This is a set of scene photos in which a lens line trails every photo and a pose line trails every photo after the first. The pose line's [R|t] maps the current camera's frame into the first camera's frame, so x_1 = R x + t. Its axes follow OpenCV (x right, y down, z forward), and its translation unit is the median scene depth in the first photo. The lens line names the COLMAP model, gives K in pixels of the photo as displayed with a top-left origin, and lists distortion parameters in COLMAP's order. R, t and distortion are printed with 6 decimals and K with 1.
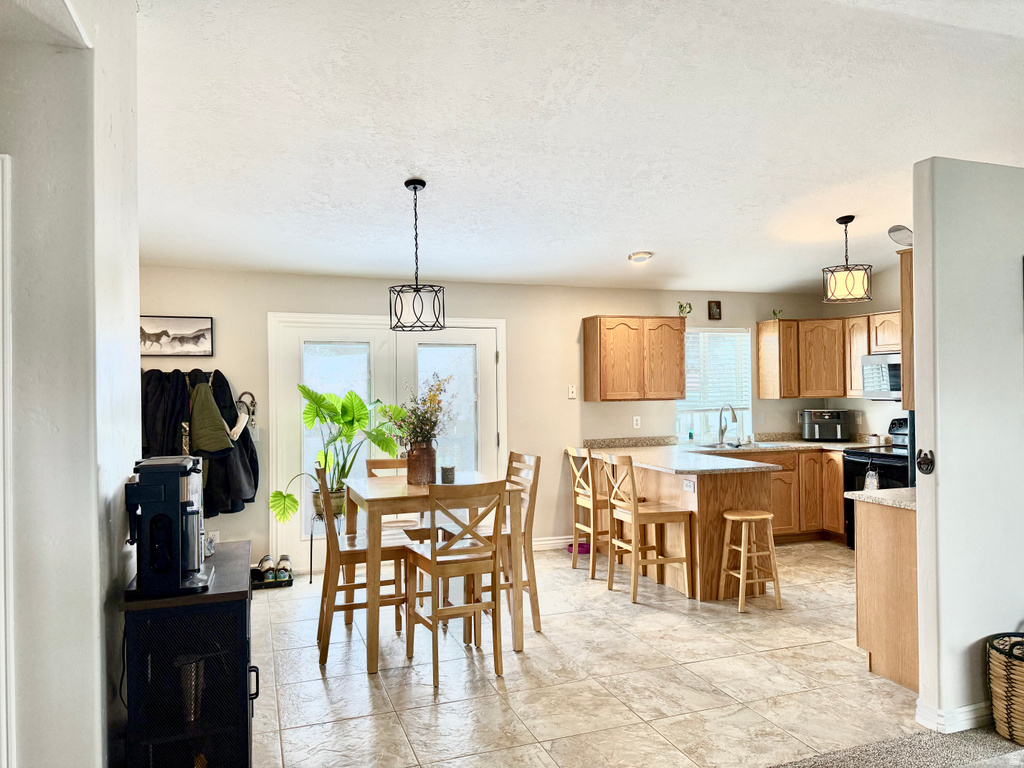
lens RADIAL K [[715.4, 0, 511.4], [0, 715.4, 384.2], [0, 0, 1]] dist [0.001374, -0.000037]
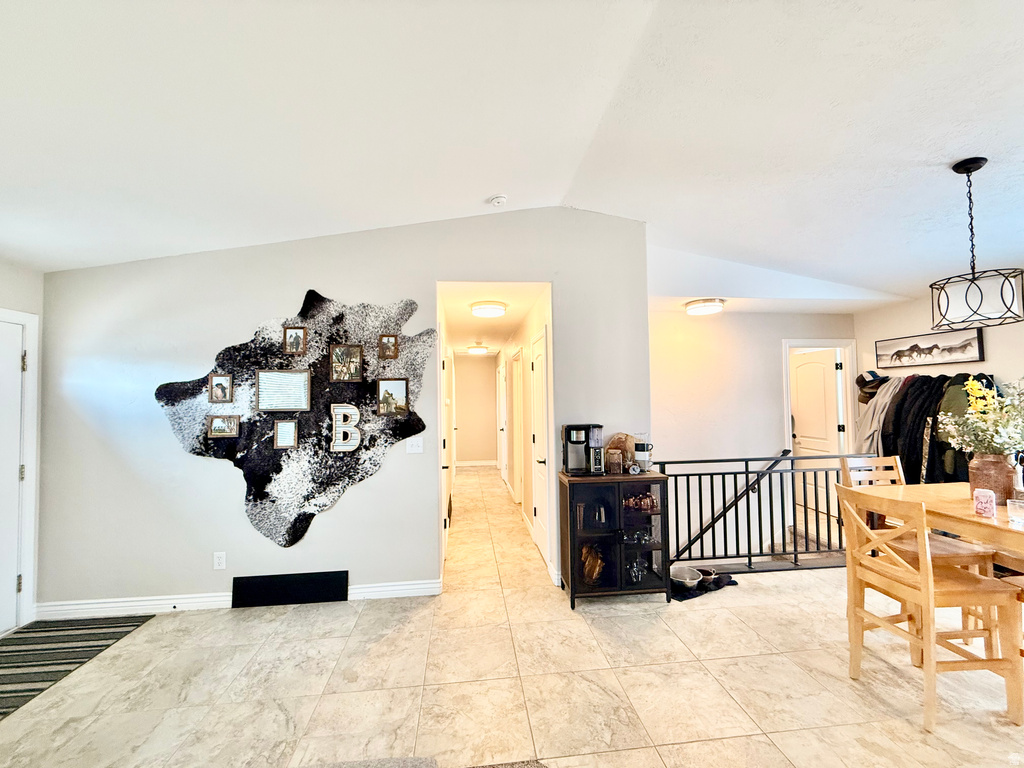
lens RADIAL K [[409.5, 0, 509.9], [0, 409.5, 383.5], [0, 0, 1]] dist [0.000081, 0.000012]
pose [[-0.235553, -0.022256, -0.971607, 0.397169], [0.019049, 0.999440, -0.027512, -0.000021], [0.971675, -0.024988, -0.234997, 0.436988]]
